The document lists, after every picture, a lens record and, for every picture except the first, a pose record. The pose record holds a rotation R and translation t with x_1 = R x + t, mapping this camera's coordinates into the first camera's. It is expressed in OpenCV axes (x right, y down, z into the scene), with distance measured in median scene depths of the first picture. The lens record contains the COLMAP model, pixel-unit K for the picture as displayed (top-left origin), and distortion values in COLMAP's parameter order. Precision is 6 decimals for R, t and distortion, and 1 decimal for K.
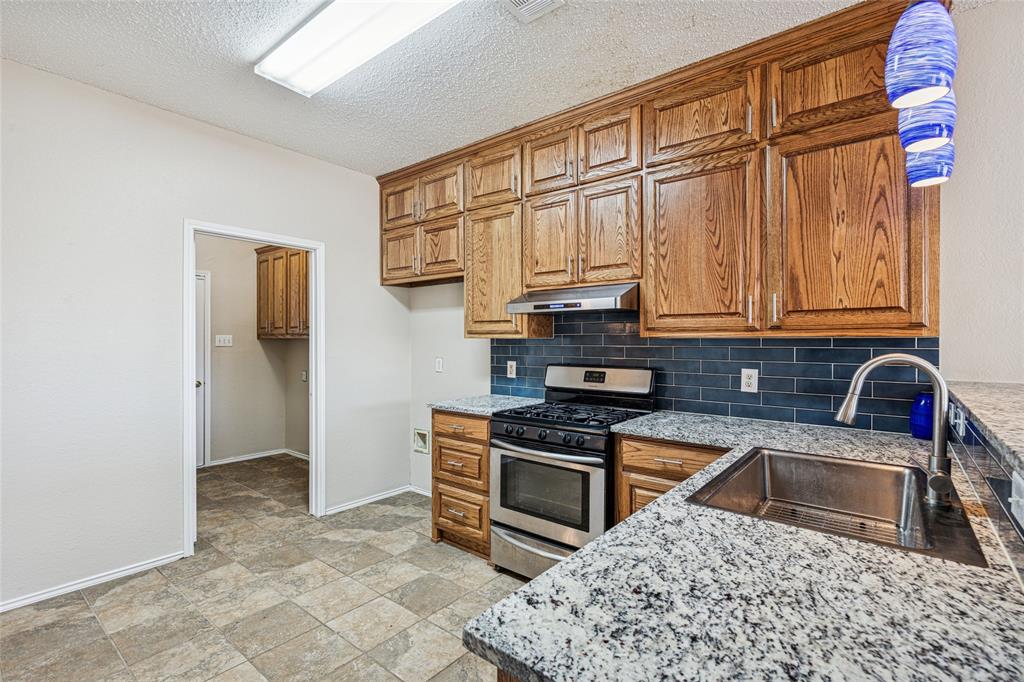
lens RADIAL K [[473.2, 0, 502.1], [0, 473.2, 341.5], [0, 0, 1]] dist [0.000445, 0.000149]
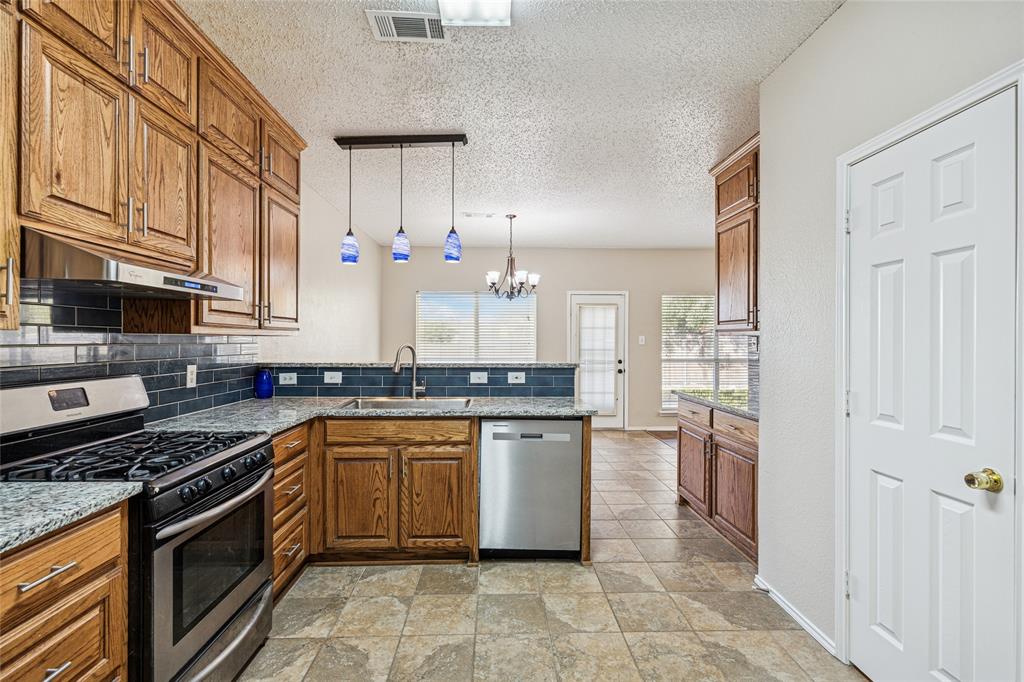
lens RADIAL K [[473.2, 0, 509.9], [0, 473.2, 344.7], [0, 0, 1]] dist [0.000445, 0.000149]
pose [[-0.666998, -0.009833, 0.744995, -0.705227], [-0.003172, 0.999941, 0.010357, 0.000114], [-0.745053, 0.004545, -0.666990, 1.155236]]
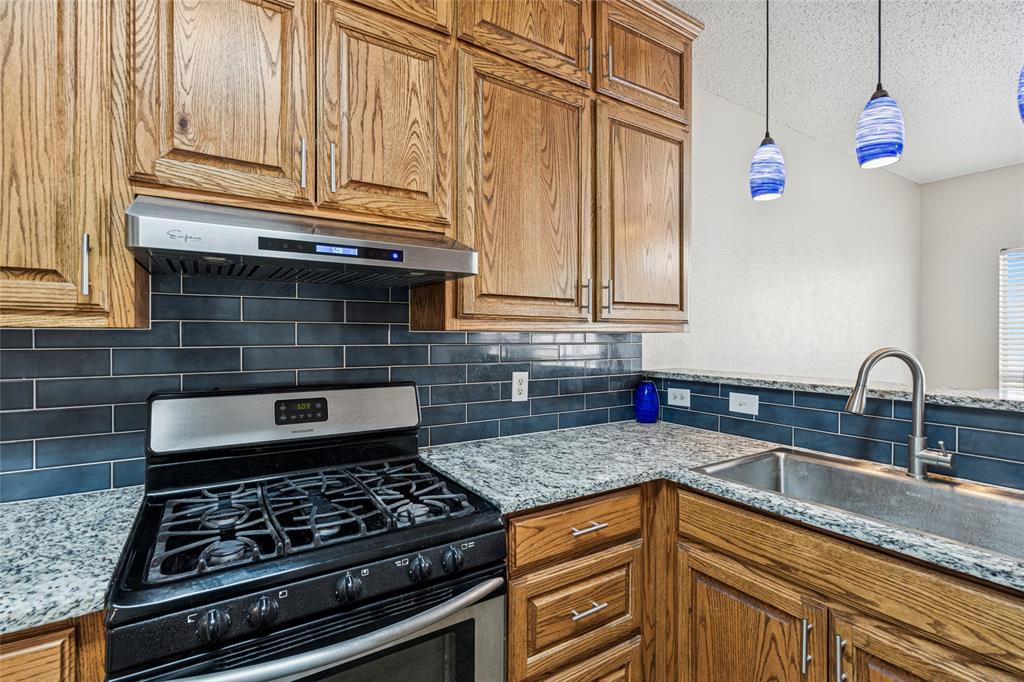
lens RADIAL K [[473.2, 0, 506.2], [0, 473.2, 337.7], [0, 0, 1]] dist [0.000445, 0.000149]
pose [[0.311929, -0.000862, 0.950105, -0.231009], [0.001360, 0.999999, 0.000461, 0.000309], [-0.950104, 0.001149, 0.311930, 0.765025]]
